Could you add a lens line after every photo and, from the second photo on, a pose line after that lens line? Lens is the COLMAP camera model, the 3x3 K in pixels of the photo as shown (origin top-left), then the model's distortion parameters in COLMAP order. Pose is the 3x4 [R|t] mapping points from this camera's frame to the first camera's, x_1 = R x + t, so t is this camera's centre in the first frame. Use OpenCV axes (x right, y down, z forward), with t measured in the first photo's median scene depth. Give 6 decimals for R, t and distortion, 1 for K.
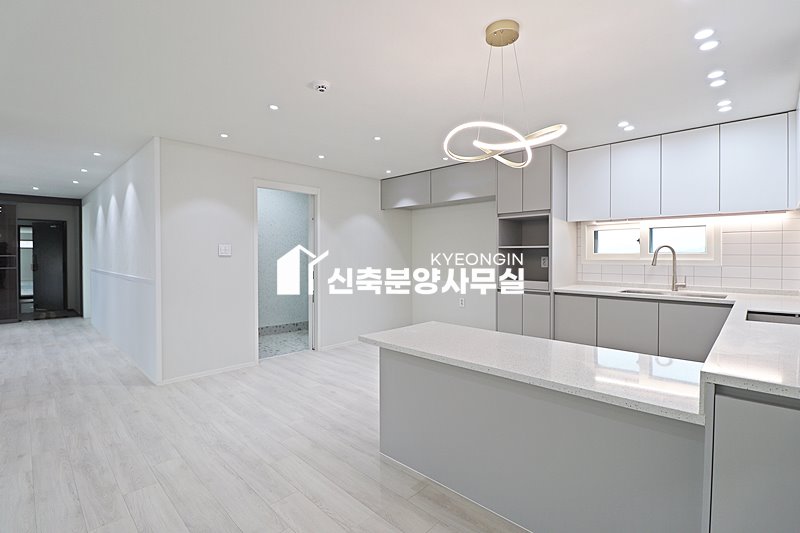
lens RADIAL K [[376.1, 0, 401.5], [0, 376.1, 257.0], [0, 0, 1]] dist [-0.004556, -0.011056]
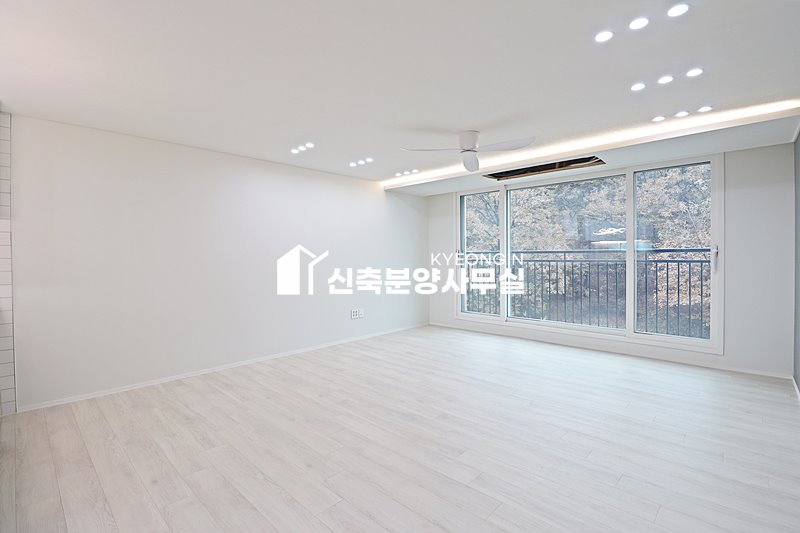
lens RADIAL K [[368.2, 0, 399.7], [0, 368.2, 258.7], [0, 0, 1]] dist [-0.002775, -0.011439]
pose [[-0.999901, 0.010113, -0.009773, -0.501510], [0.009941, 0.999798, 0.017449, -0.001976], [0.009947, 0.017350, -0.999800, 1.031510]]
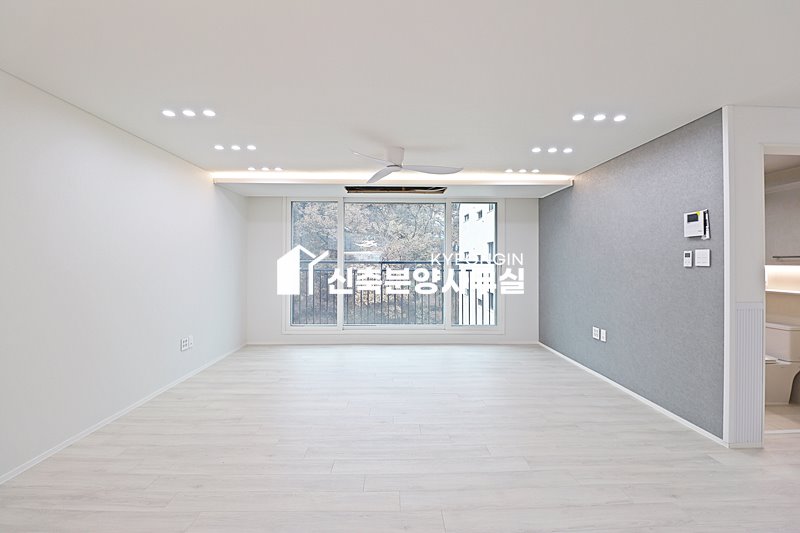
lens RADIAL K [[368.2, 0, 399.7], [0, 368.2, 258.7], [0, 0, 1]] dist [-0.002775, -0.011439]
pose [[-0.703550, -0.006133, -0.710619, 0.030742], [-0.007058, 0.999974, -0.001643, -0.013796], [0.710611, 0.003860, -0.703575, 0.758279]]
